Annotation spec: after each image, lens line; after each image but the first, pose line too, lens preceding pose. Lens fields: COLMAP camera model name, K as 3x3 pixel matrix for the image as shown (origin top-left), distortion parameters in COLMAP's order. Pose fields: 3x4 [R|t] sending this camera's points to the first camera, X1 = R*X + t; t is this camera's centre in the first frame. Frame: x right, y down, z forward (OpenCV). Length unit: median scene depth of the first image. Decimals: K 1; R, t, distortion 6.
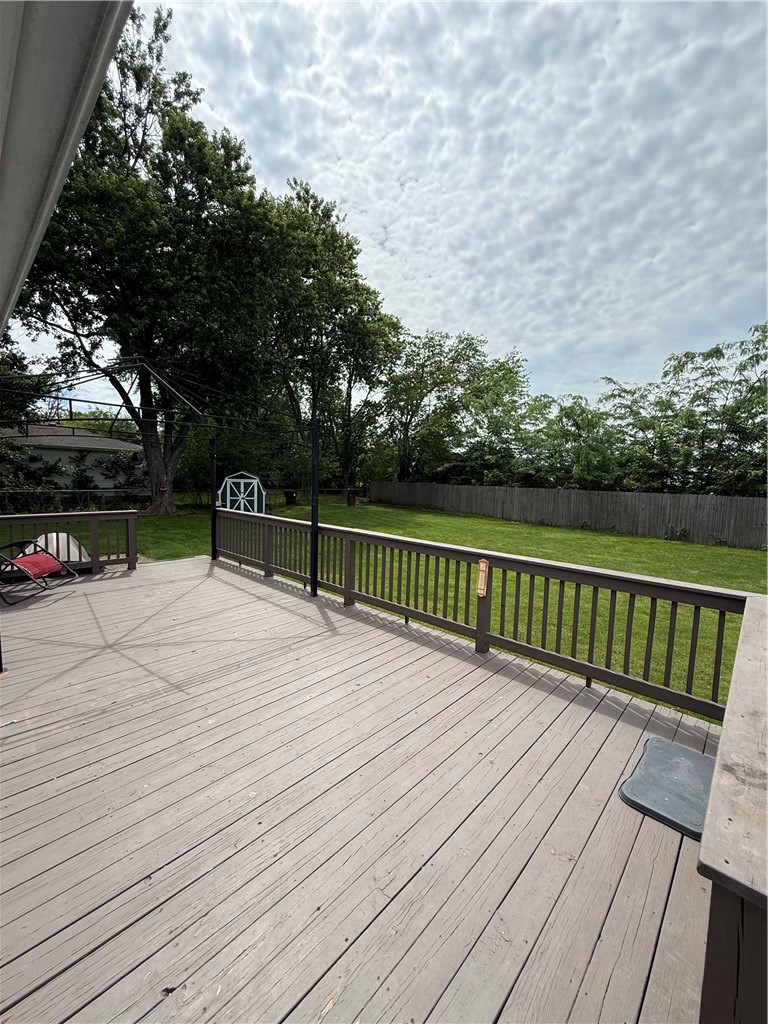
lens RADIAL K [[411.0, 0, 385.5], [0, 411.0, 513.9], [0, 0, 1]] dist [-0.001215, 0.000711]
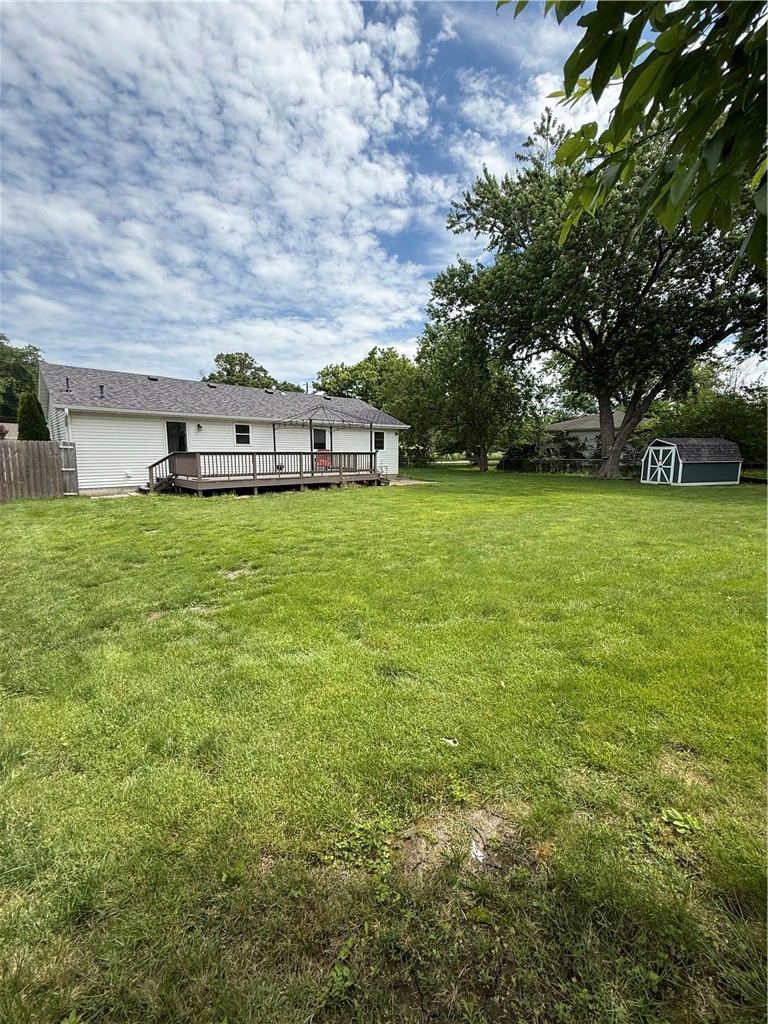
lens RADIAL K [[411.0, 0, 384.0], [0, 411.0, 511.4], [0, 0, 1]] dist [-0.001215, 0.000711]
pose [[-0.074204, 0.113152, -0.990803, 0.662877], [-0.089685, 0.988759, 0.119636, 0.009081], [0.993202, 0.097738, -0.063222, 0.420902]]
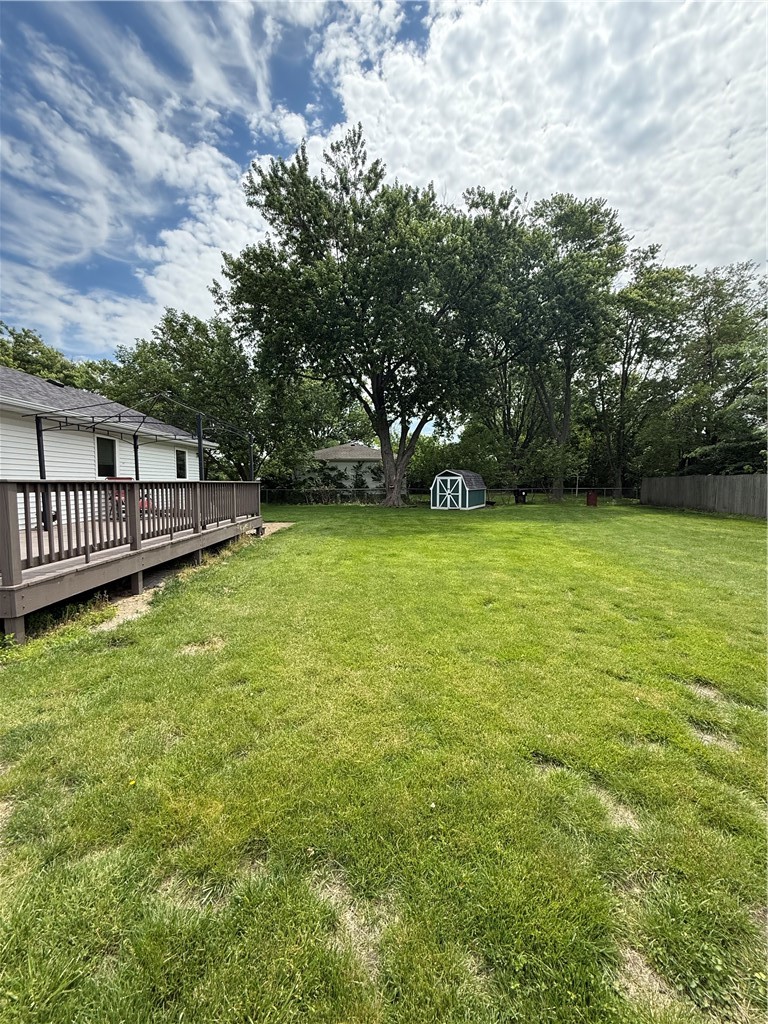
lens RADIAL K [[411.0, 0, 388.5], [0, 411.0, 510.9], [0, 0, 1]] dist [-0.001215, 0.000711]
pose [[0.698670, 0.018367, -0.715208, 0.324814], [-0.038731, 0.999175, -0.012176, 0.026811], [0.714395, 0.036208, 0.698805, 0.113456]]
